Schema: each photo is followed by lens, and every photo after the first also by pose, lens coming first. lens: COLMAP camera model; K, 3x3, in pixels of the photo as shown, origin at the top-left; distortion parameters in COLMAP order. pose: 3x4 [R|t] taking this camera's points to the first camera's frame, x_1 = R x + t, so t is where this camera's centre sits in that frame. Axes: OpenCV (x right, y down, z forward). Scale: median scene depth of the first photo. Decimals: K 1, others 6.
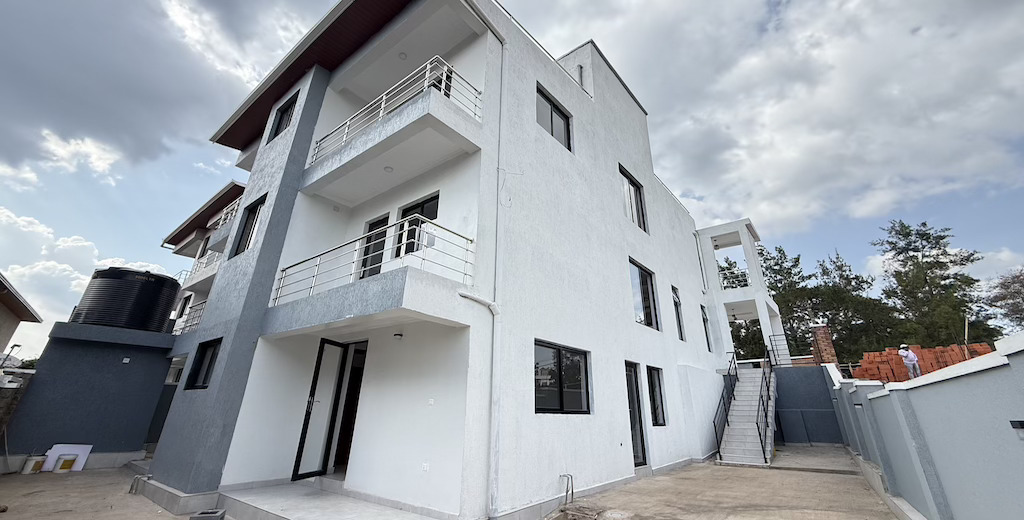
lens RADIAL K [[400.6, 0, 514.4], [0, 400.6, 236.1], [0, 0, 1]] dist [0.014296, -0.000223]
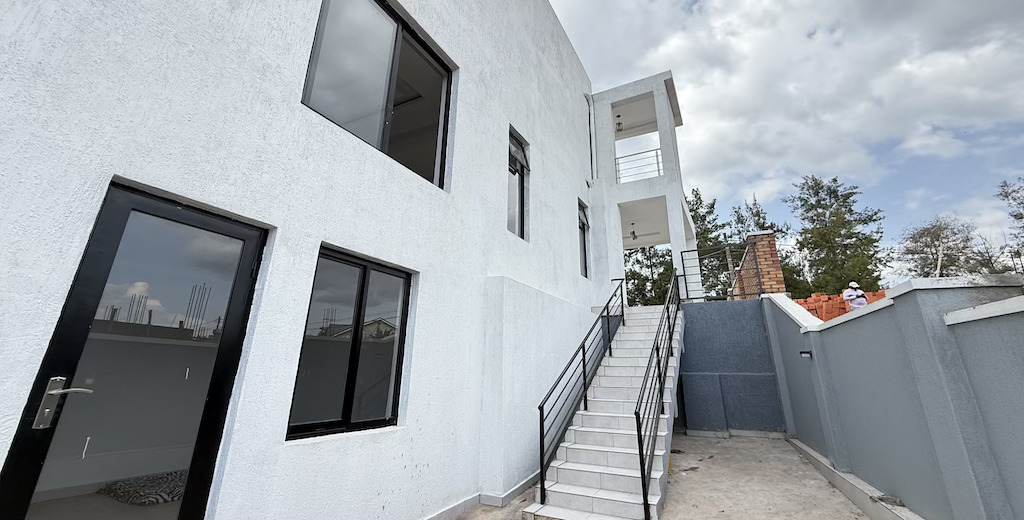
lens RADIAL K [[400.6, 0, 514.4], [0, 400.6, 236.1], [0, 0, 1]] dist [0.014296, -0.000223]
pose [[0.983344, 0.058049, 0.172236, 0.222271], [-0.072877, 0.994042, 0.081055, 0.148995], [-0.166504, -0.092257, 0.981715, 0.357454]]
